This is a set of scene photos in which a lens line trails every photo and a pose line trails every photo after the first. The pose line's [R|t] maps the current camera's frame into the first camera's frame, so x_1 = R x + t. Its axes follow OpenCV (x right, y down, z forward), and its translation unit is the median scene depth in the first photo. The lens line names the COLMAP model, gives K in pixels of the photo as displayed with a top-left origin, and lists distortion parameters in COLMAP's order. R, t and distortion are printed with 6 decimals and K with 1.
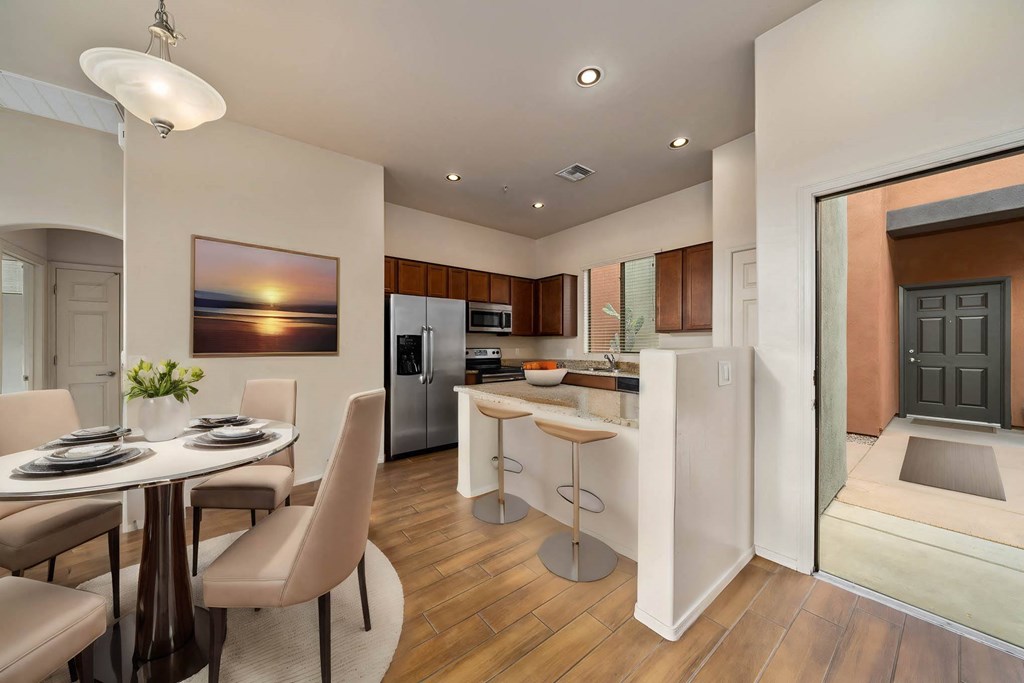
lens RADIAL K [[356.6, 0, 505.9], [0, 356.6, 344.9], [0, 0, 1]] dist [0.000474, 0.000022]
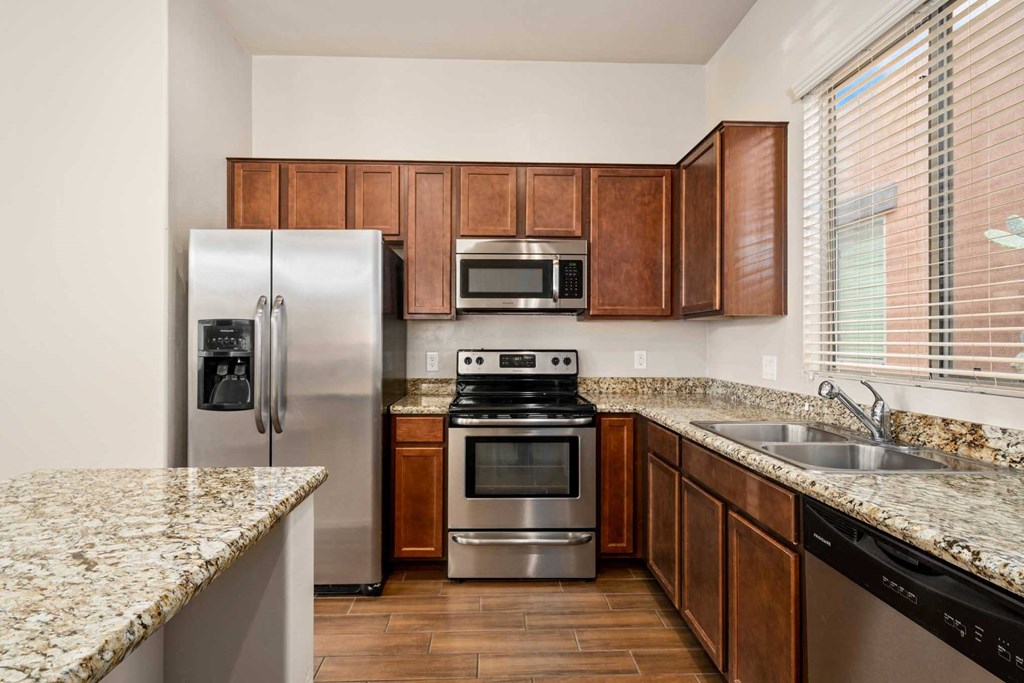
lens RADIAL K [[505.7, 0, 512.0], [0, 505.7, 341.5], [0, 0, 1]] dist [0.001699, 0.000109]
pose [[0.803277, 0.000714, -0.595605, 0.282731], [-0.002454, 0.999995, -0.002111, 0.000379], [0.595600, 0.003158, 0.803275, 0.524332]]
